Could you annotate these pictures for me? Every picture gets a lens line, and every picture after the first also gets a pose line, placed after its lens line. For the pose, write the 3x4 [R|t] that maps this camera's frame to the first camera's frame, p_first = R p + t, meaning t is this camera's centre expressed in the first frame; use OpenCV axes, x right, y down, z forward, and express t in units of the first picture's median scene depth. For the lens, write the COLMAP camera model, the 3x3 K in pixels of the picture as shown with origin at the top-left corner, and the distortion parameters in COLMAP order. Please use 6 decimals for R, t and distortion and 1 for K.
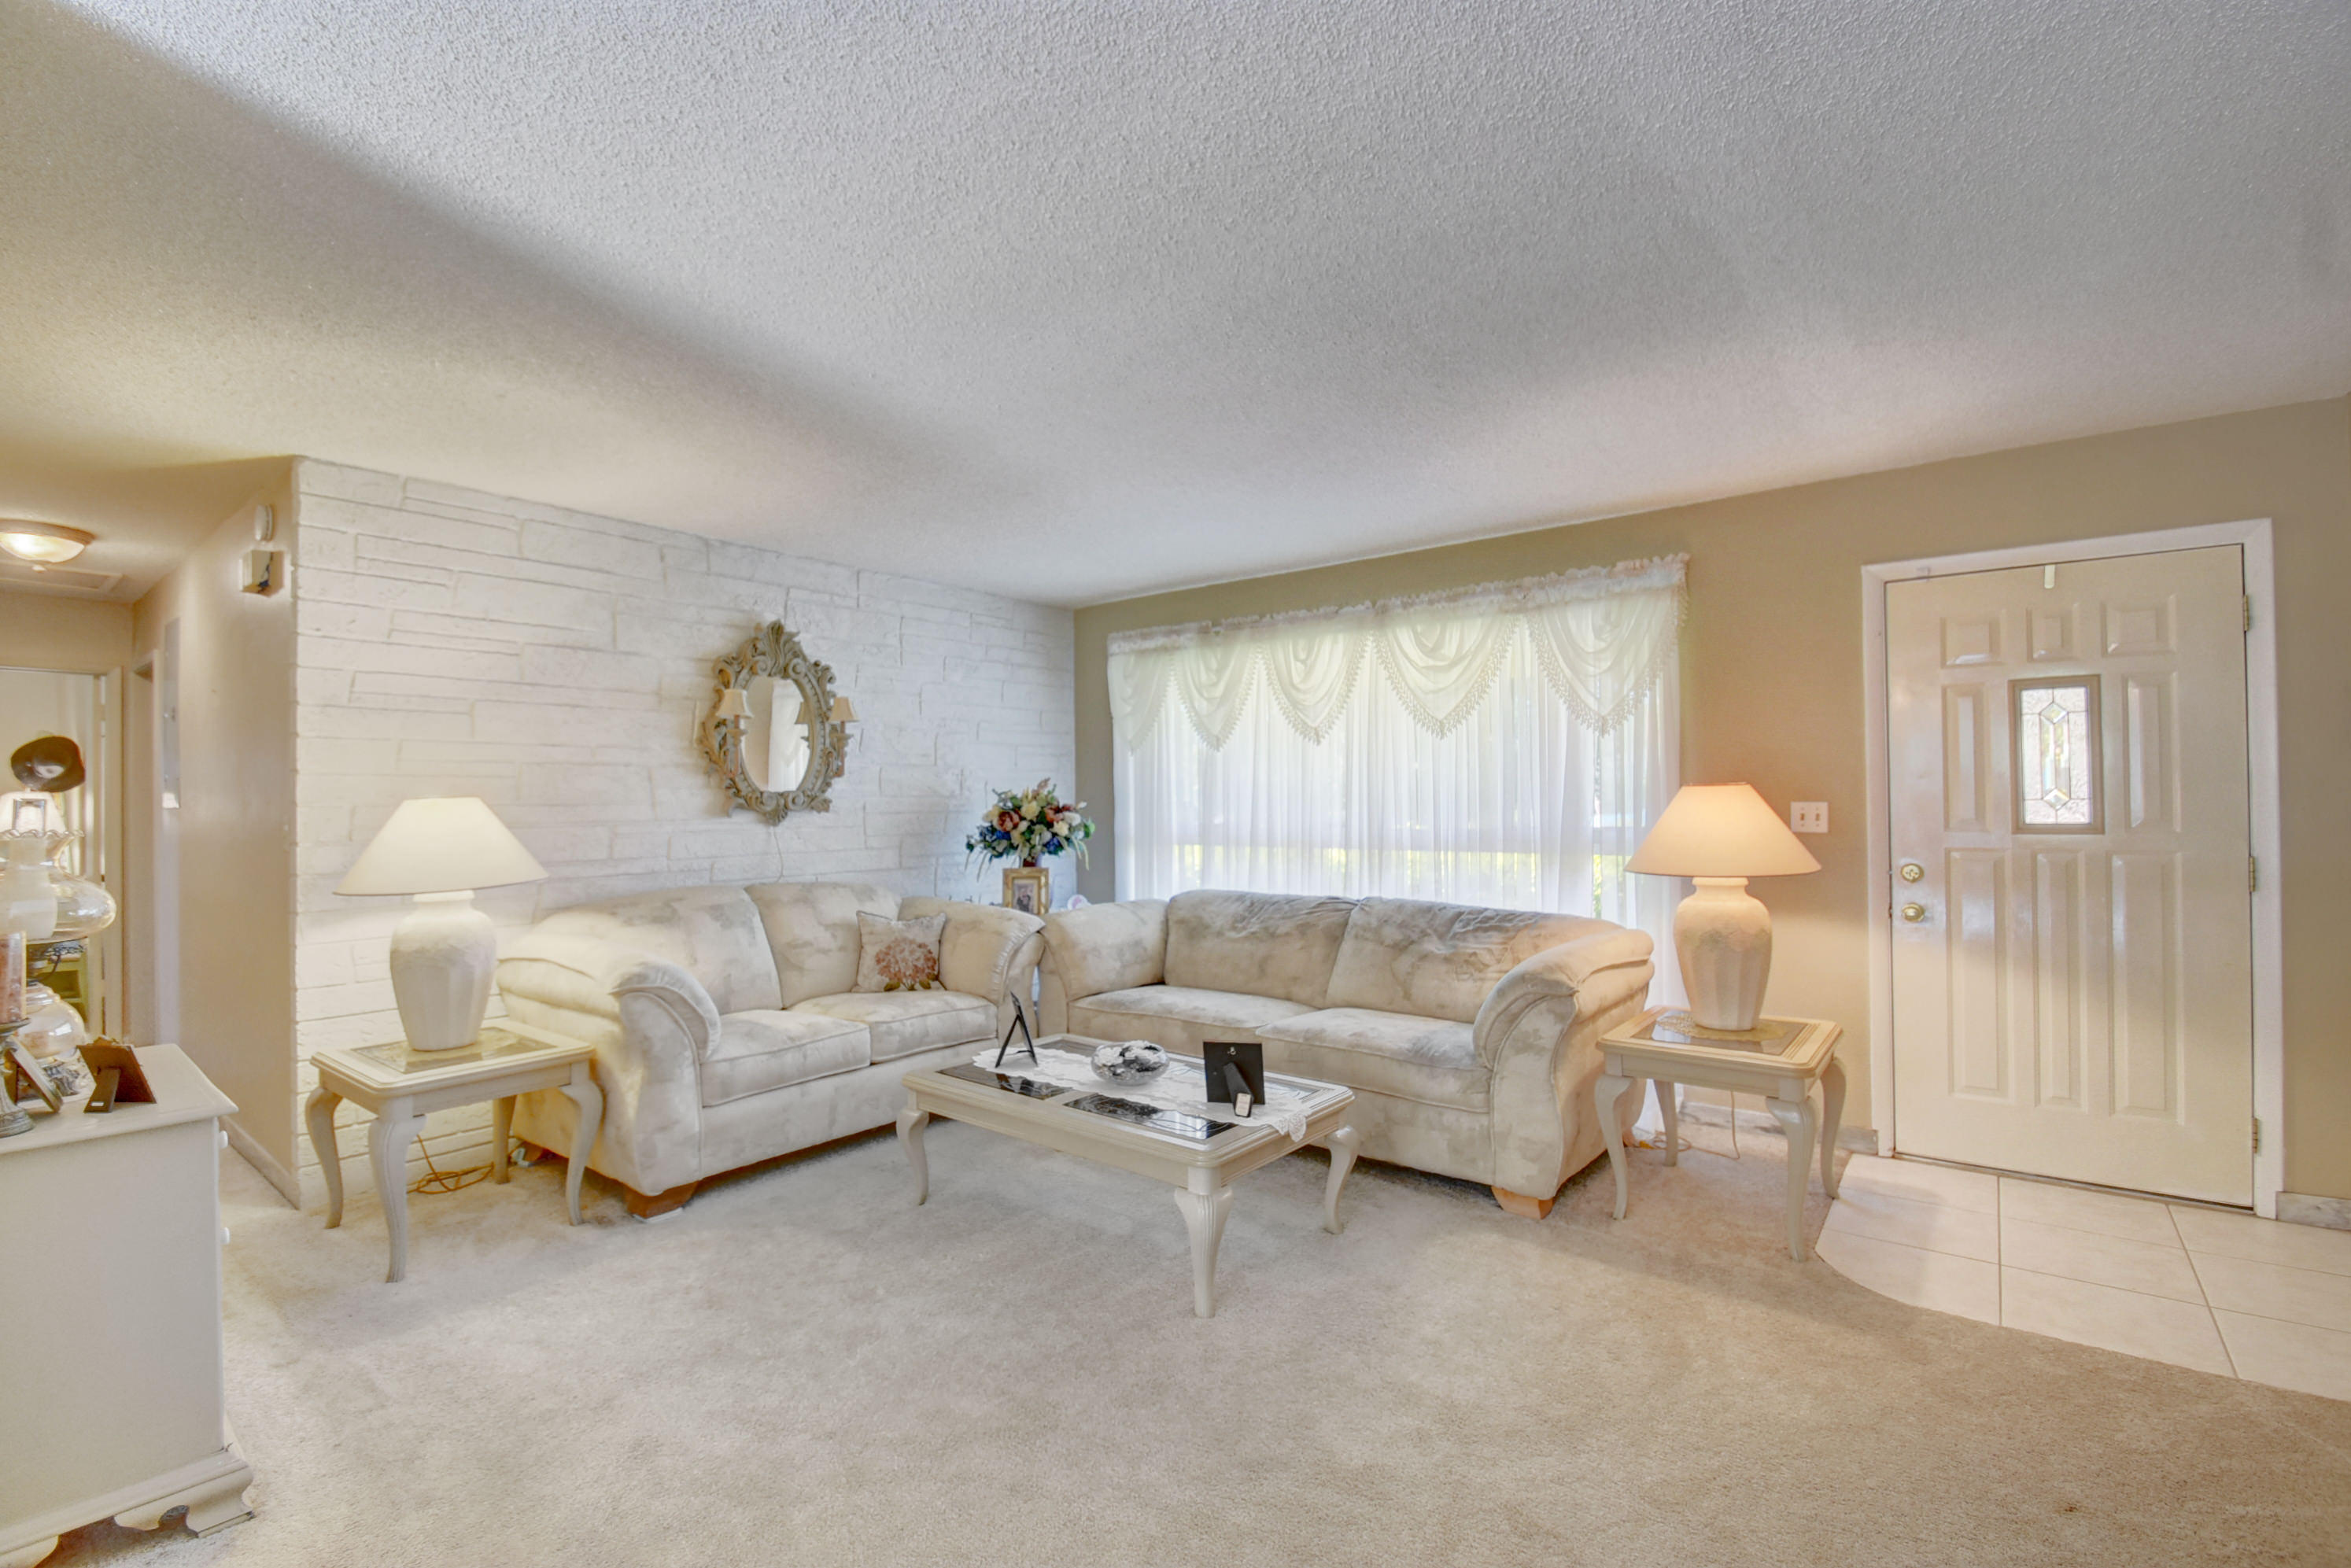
lens RADIAL K [[1034.8, 0, 1175.5], [0, 1034.8, 784.0], [0, 0, 1]] dist [0.005879, -0.000069]
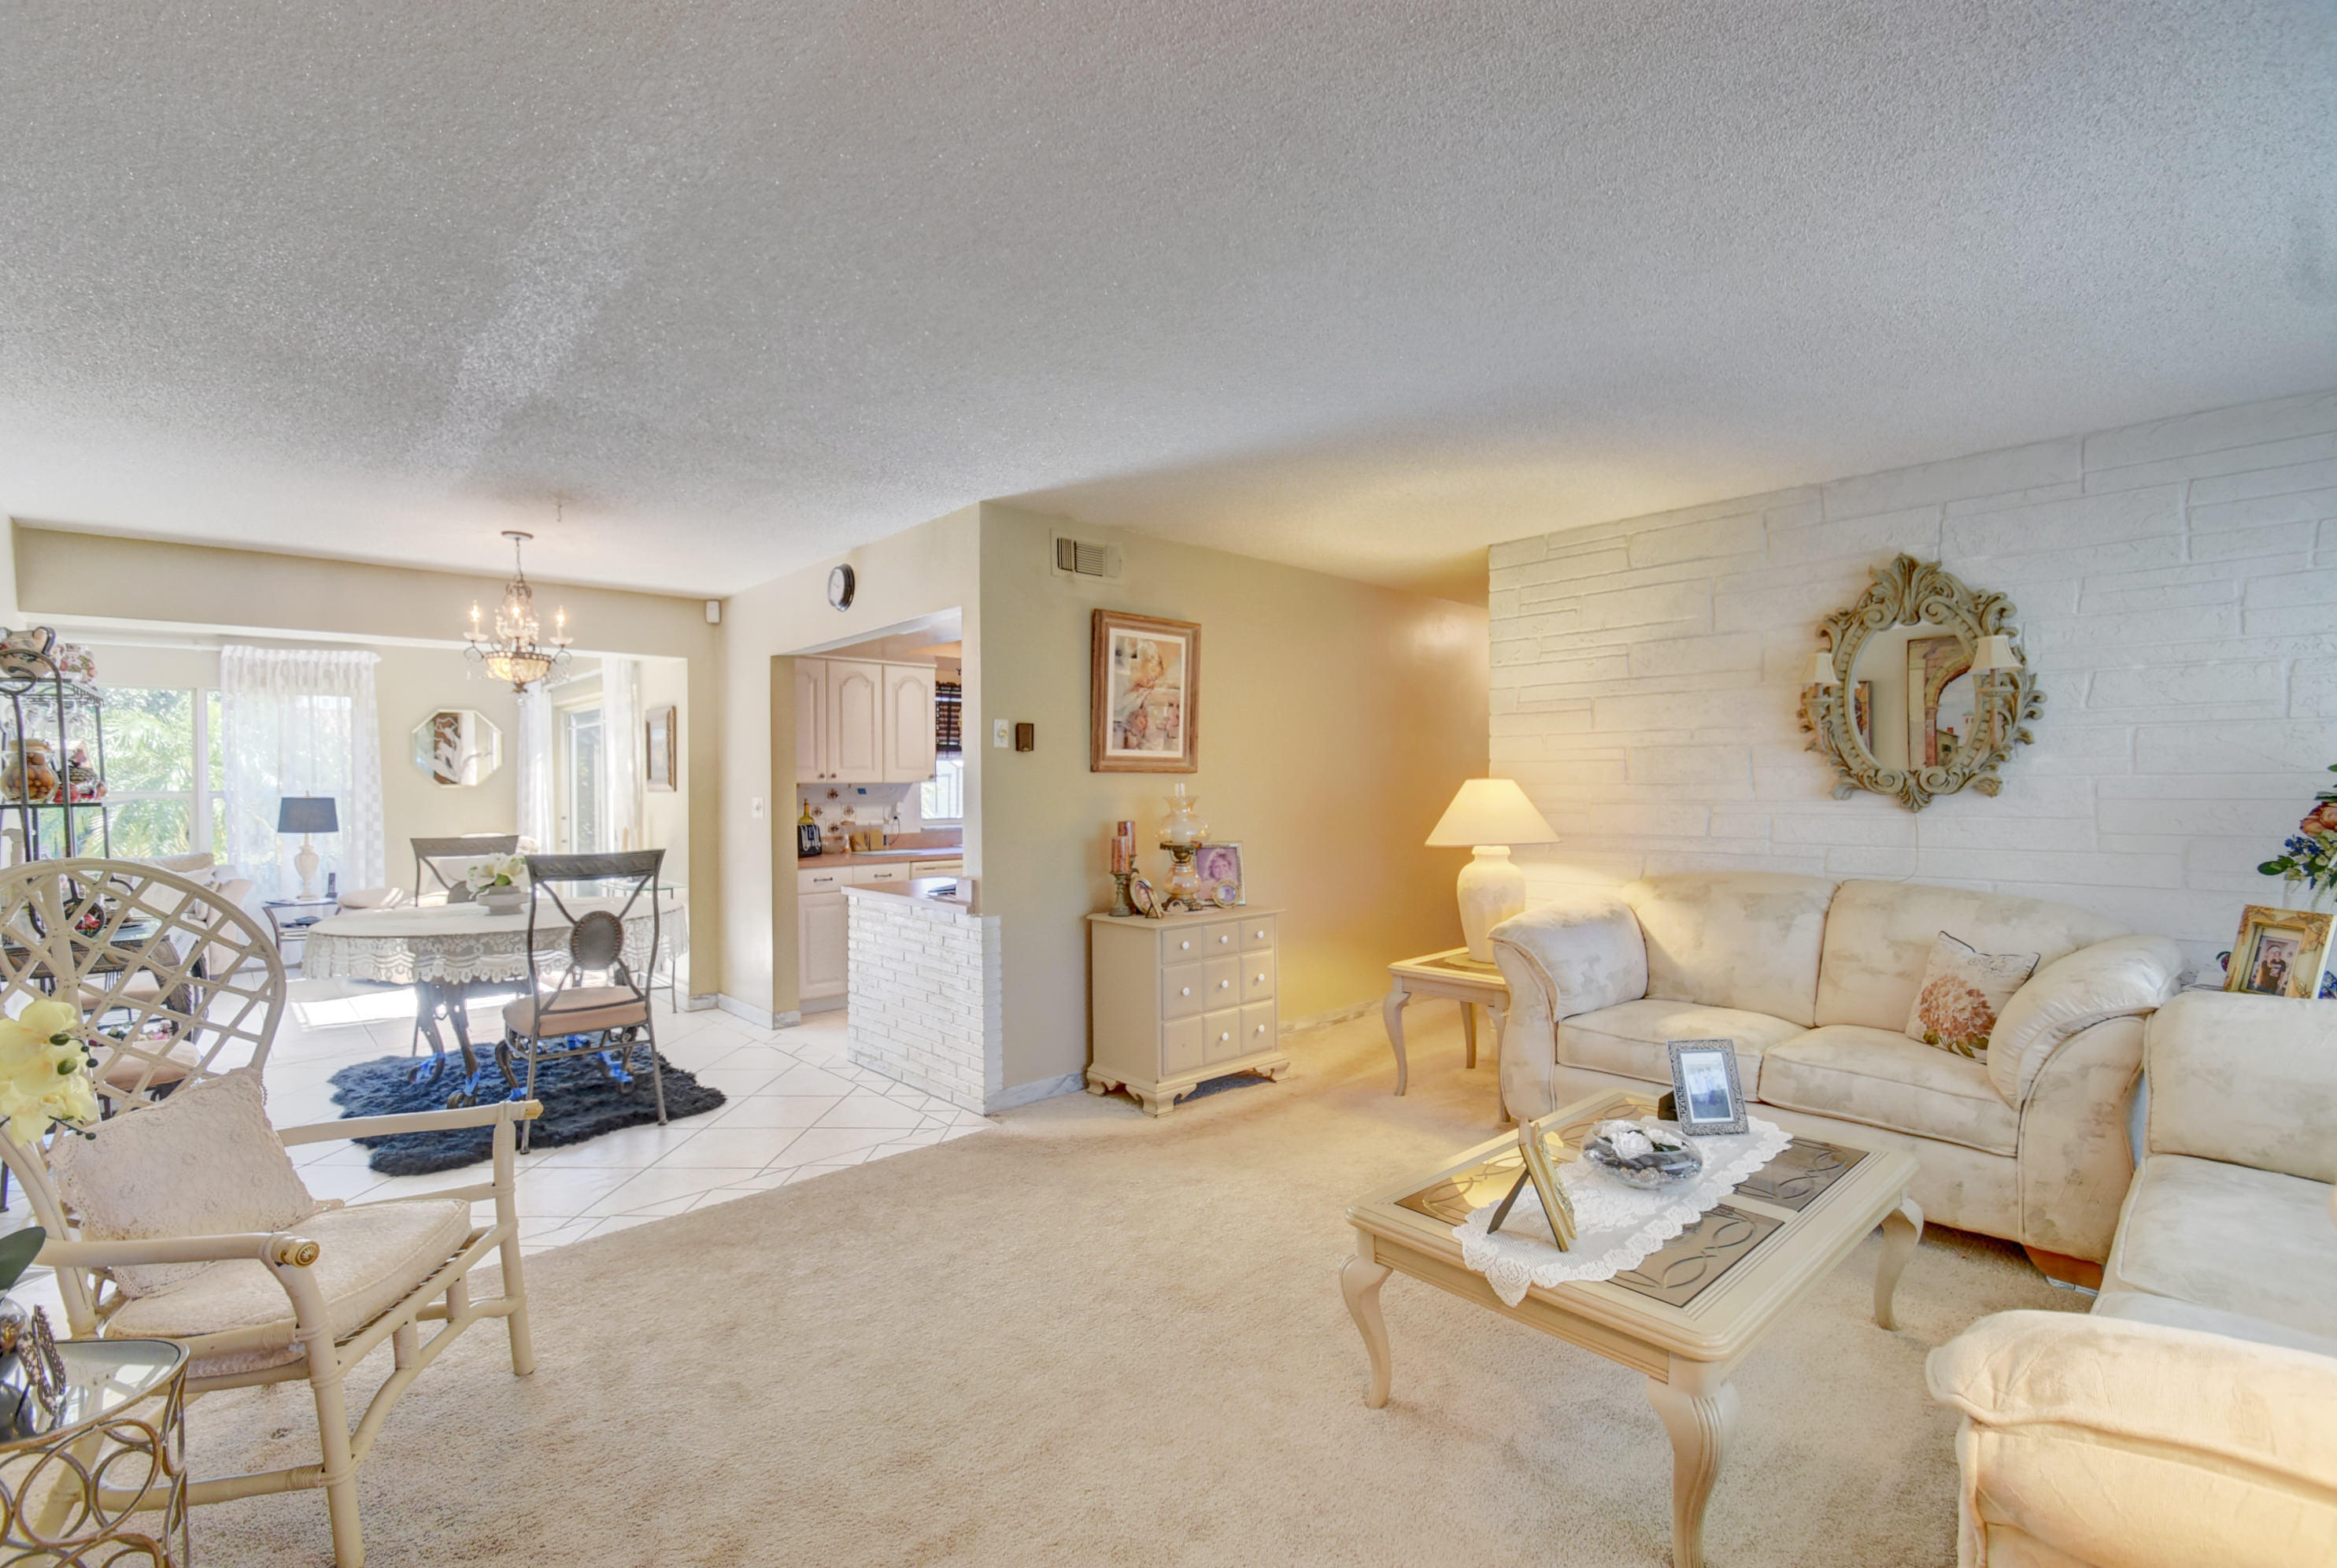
lens RADIAL K [[1057.0, 0, 1168.5], [0, 1057.0, 784.0], [0, 0, 1]] dist [0.000521, -0.000065]
pose [[-0.172712, 0.002912, -0.984968, 0.543266], [0.013412, 0.999910, 0.000605, 0.011127], [0.984881, -0.013106, -0.172735, 0.612272]]
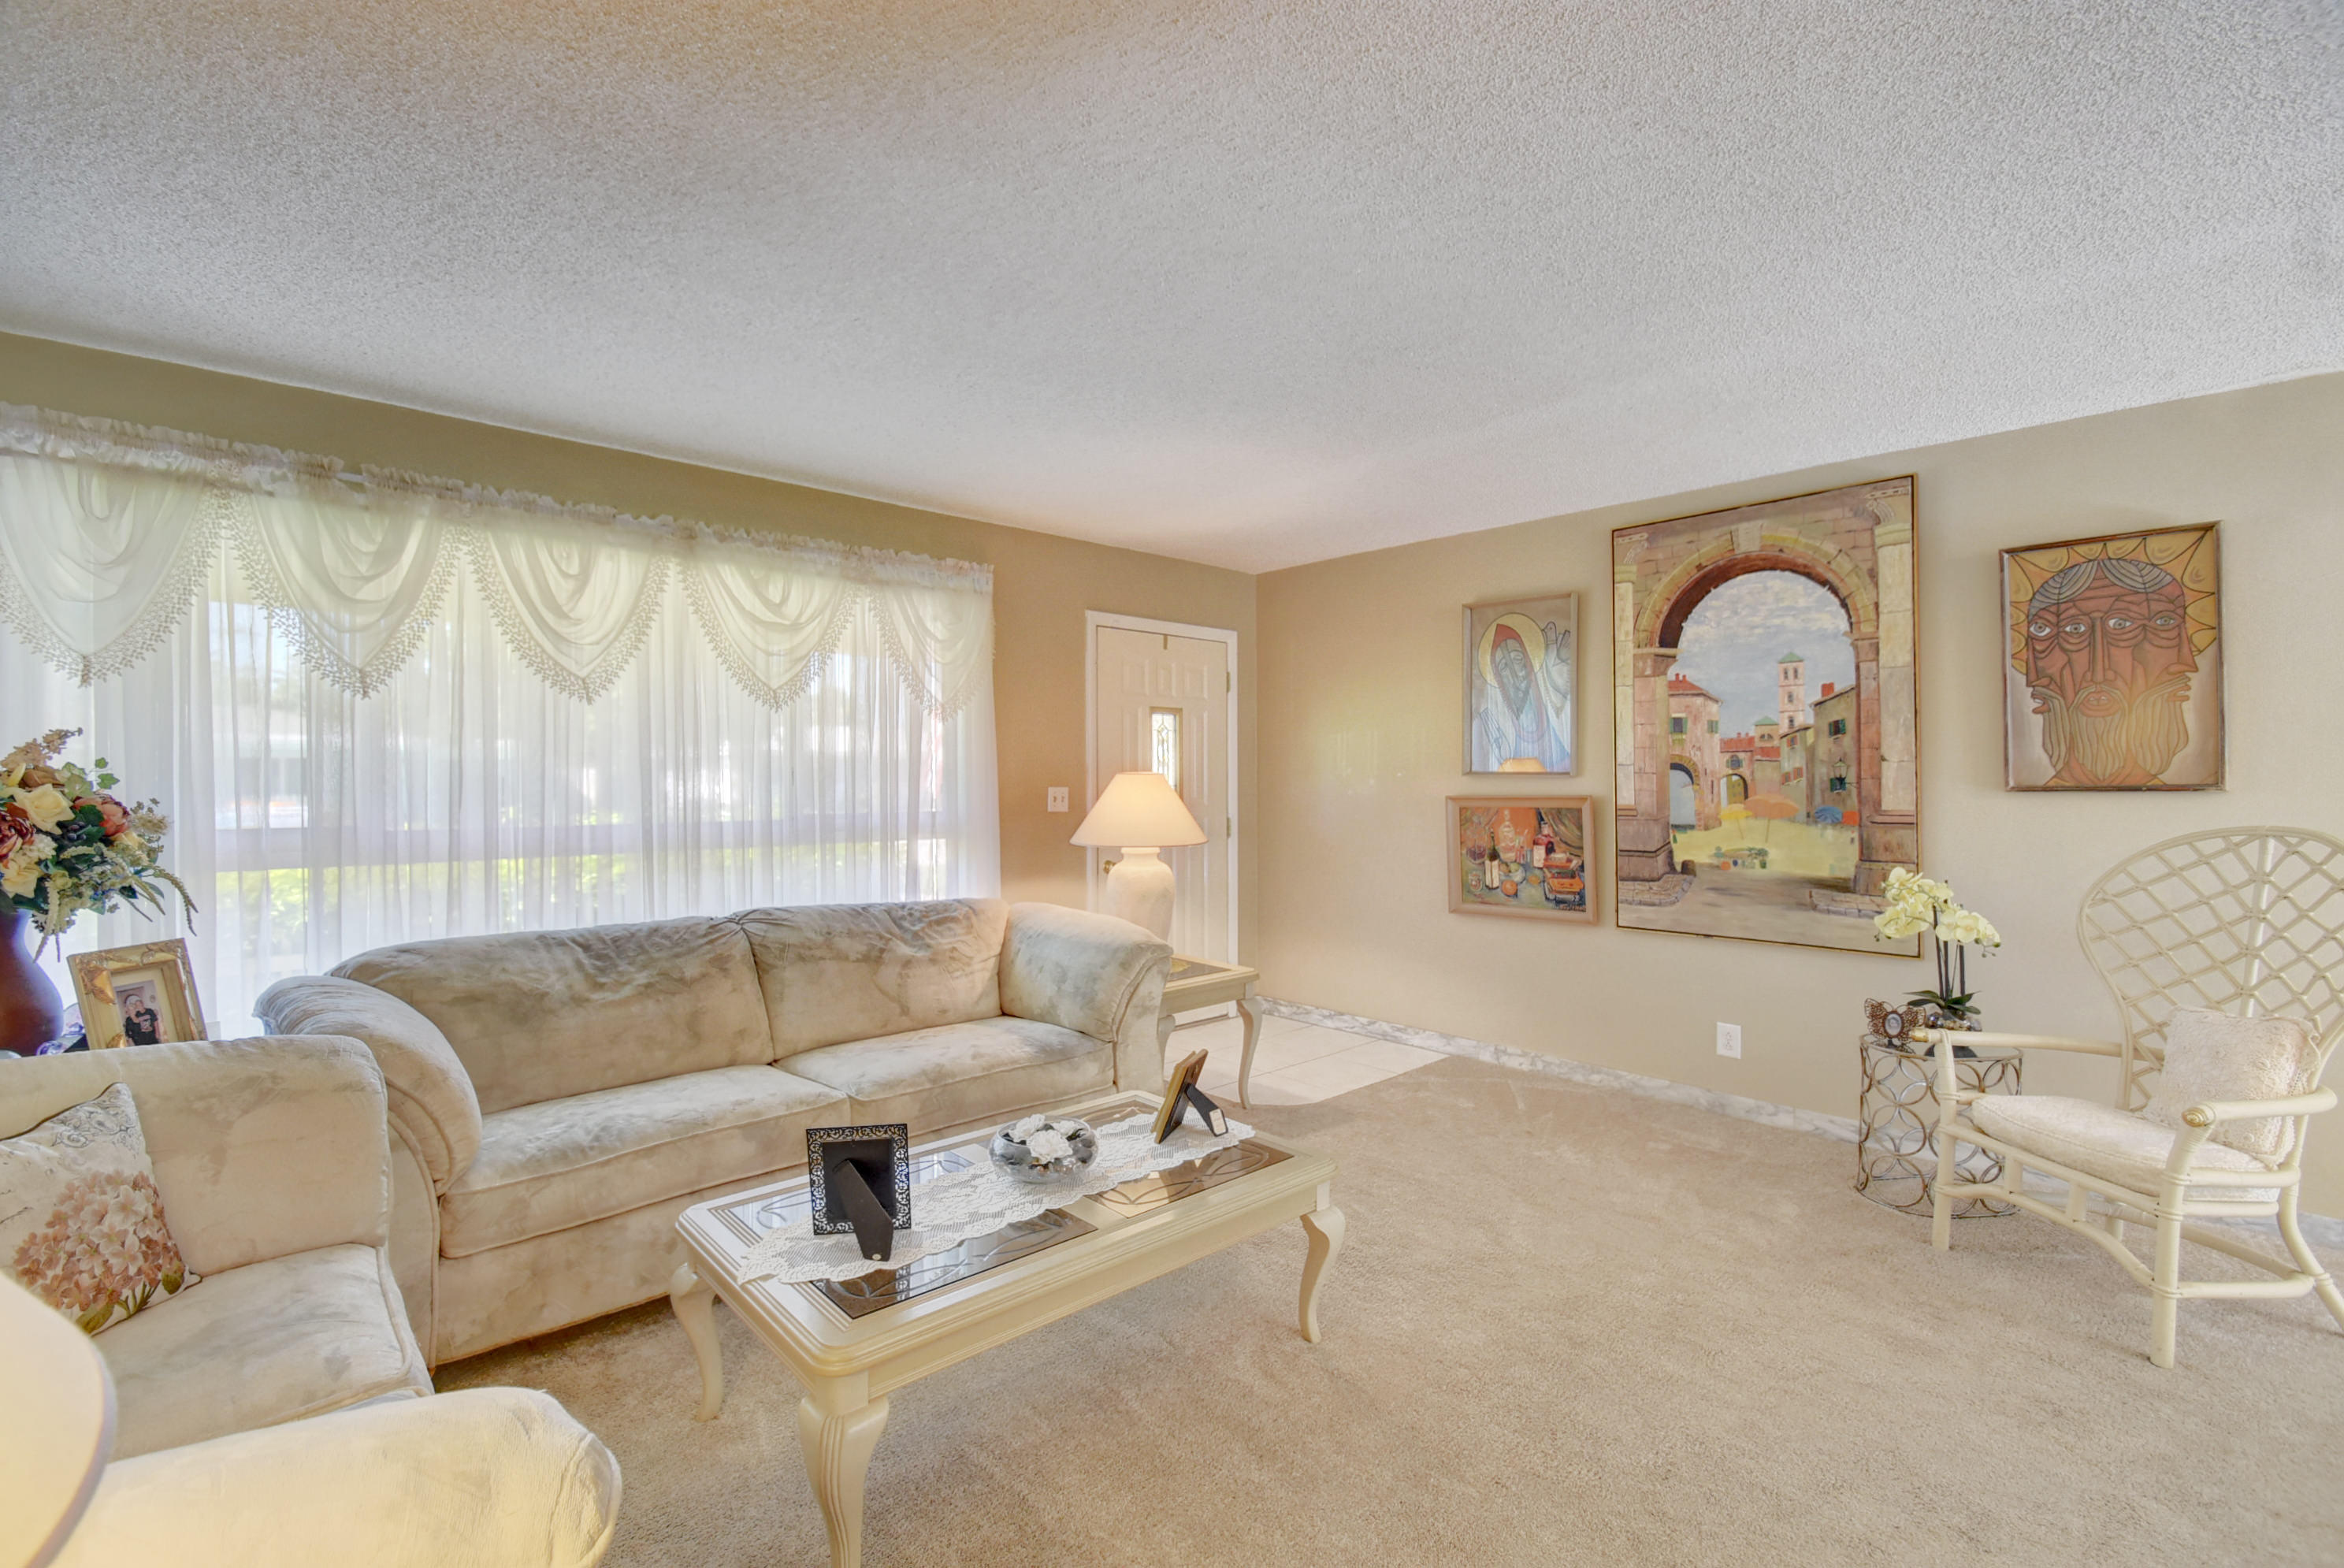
lens RADIAL K [[1027.3, 0, 1172.0], [0, 1027.3, 784.0], [0, 0, 1]] dist [-0.002659, -0.000499]
pose [[0.166163, 0.005202, 0.986085, -0.548725], [-0.013971, 0.999898, -0.002921, 0.013593], [-0.985999, -0.013291, 0.166219, 0.599938]]
